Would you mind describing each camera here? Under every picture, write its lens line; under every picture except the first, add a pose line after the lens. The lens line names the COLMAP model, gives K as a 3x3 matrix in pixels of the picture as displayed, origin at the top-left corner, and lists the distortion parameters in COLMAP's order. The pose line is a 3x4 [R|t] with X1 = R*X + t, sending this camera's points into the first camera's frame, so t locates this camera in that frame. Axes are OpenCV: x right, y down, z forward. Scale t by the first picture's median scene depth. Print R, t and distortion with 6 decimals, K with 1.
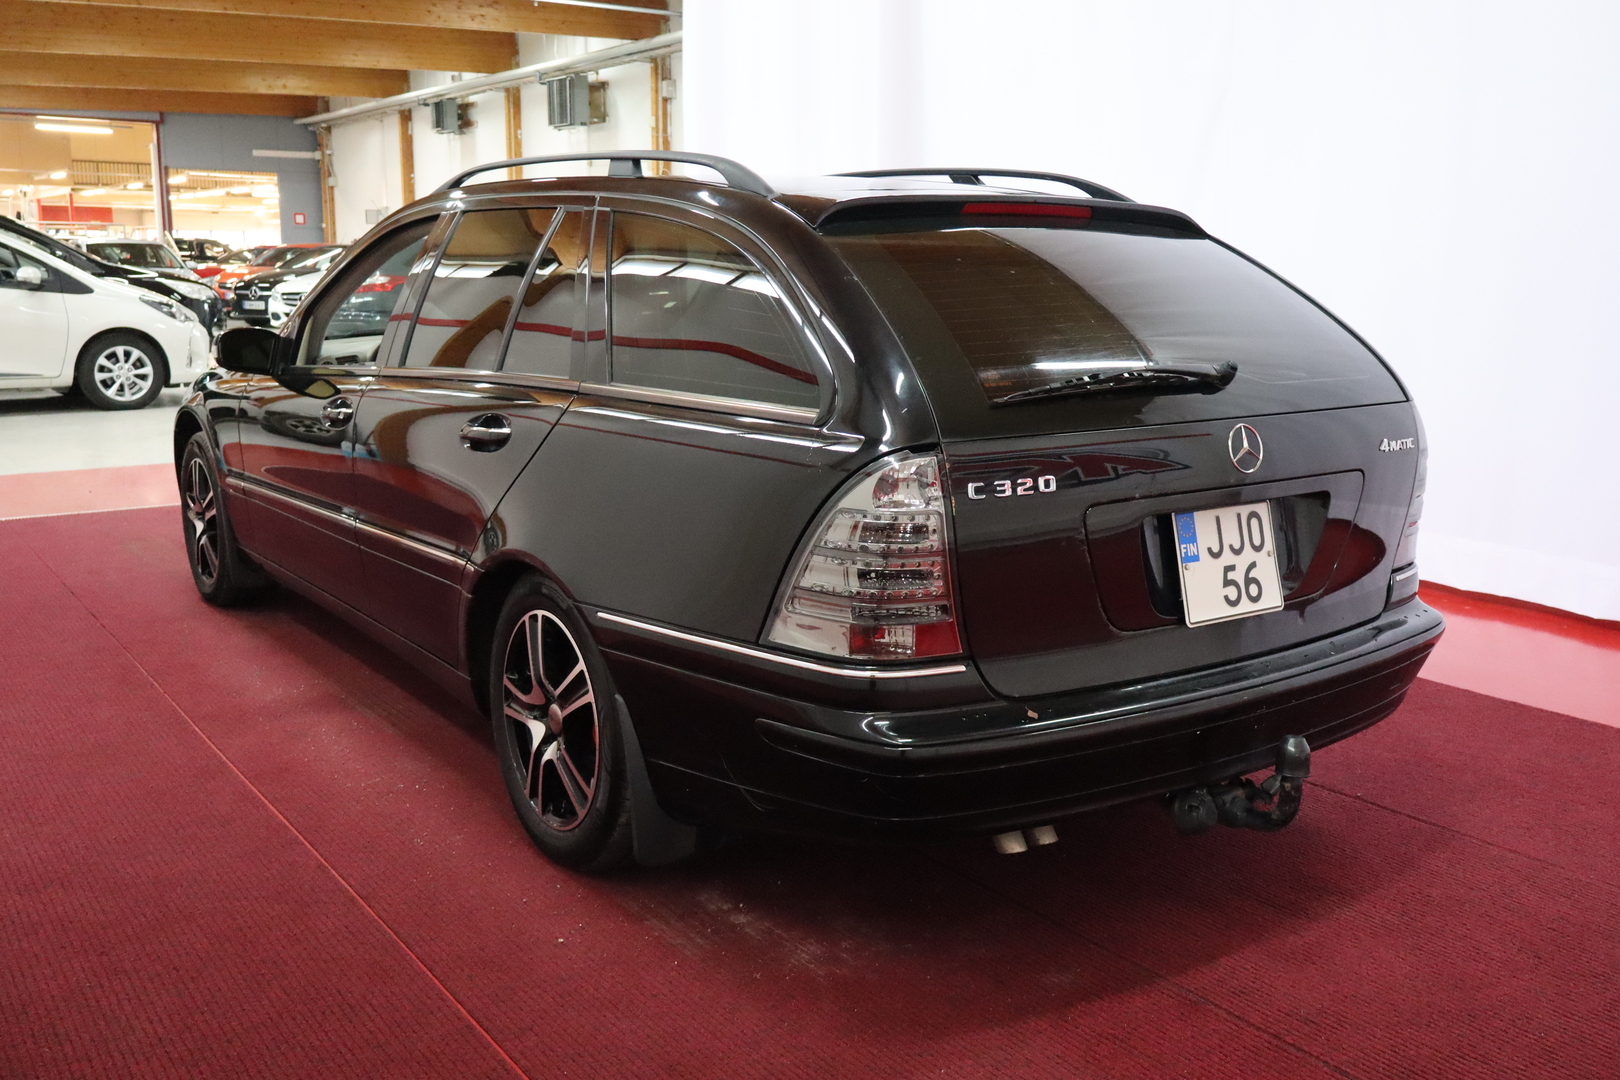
lens RADIAL K [[1434.3, 0, 810.0], [0, 1434.3, 540.0], [0, 0, 1]] dist [0.025360, -0.015652]
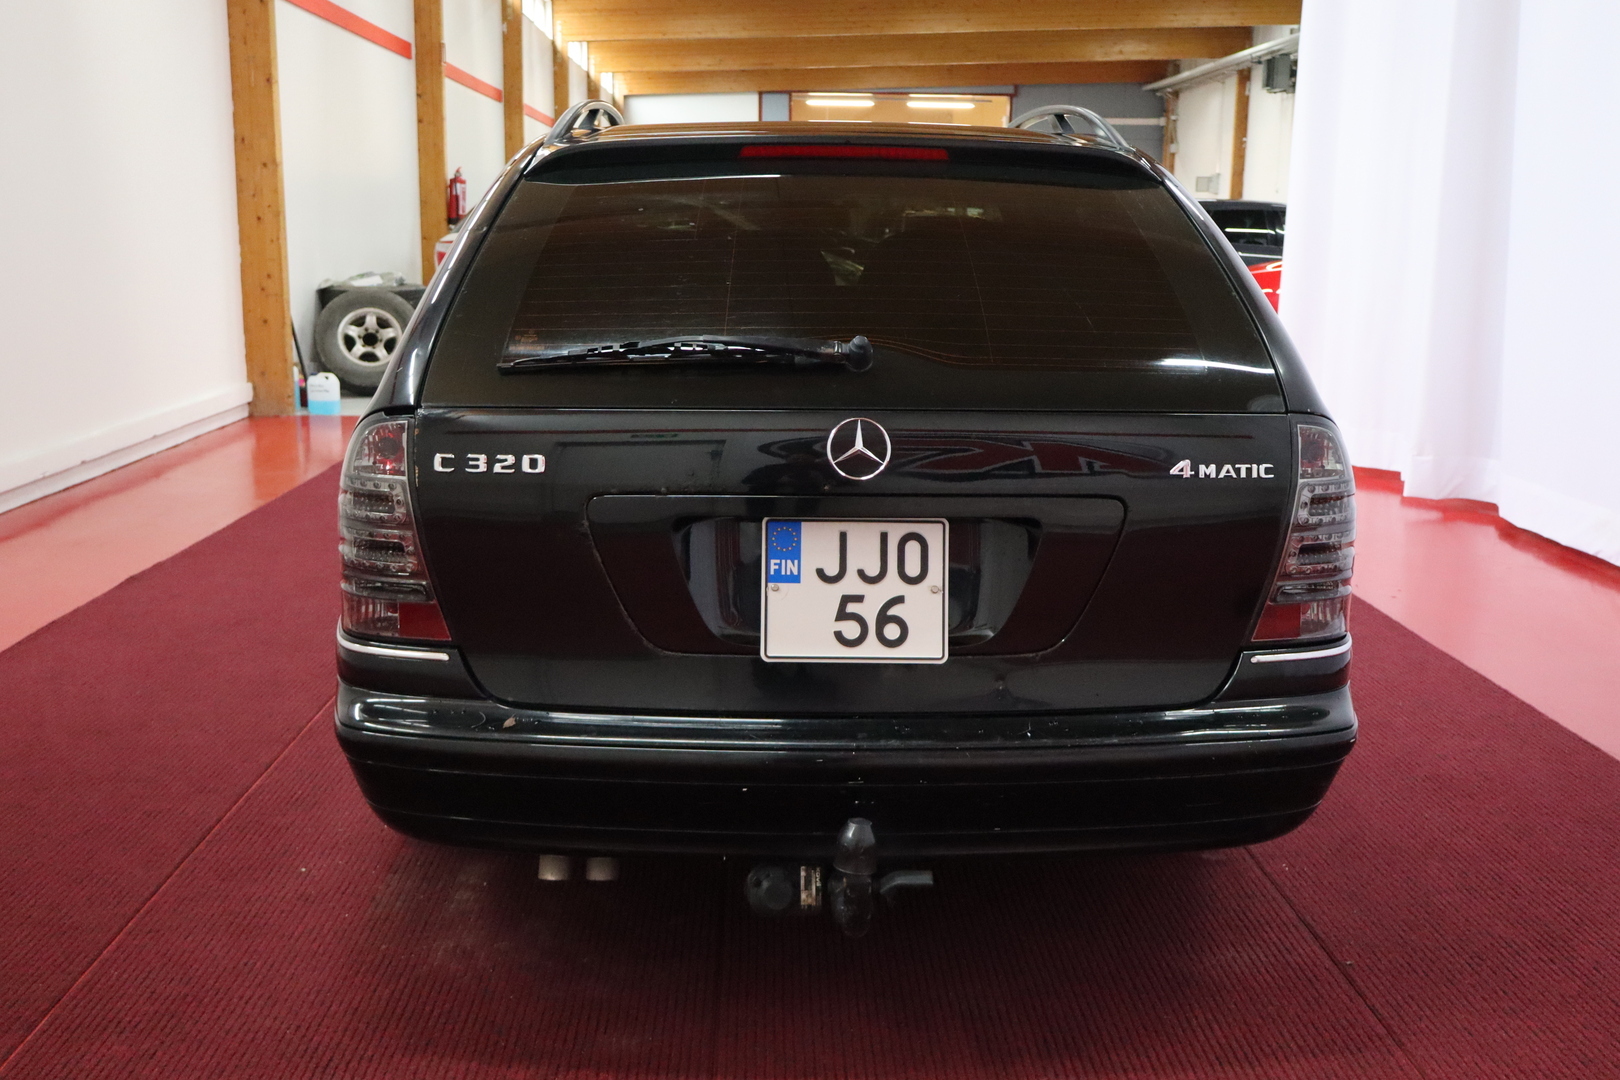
lens RADIAL K [[1537.2, 0, 810.0], [0, 1537.2, 540.0], [0, 0, 1]] dist [-0.008317, 0.000110]
pose [[0.828986, 0.114874, -0.547344, 0.728581], [-0.111746, 0.992965, 0.039152, -0.042781], [0.547991, 0.028707, 0.835991, 0.274549]]
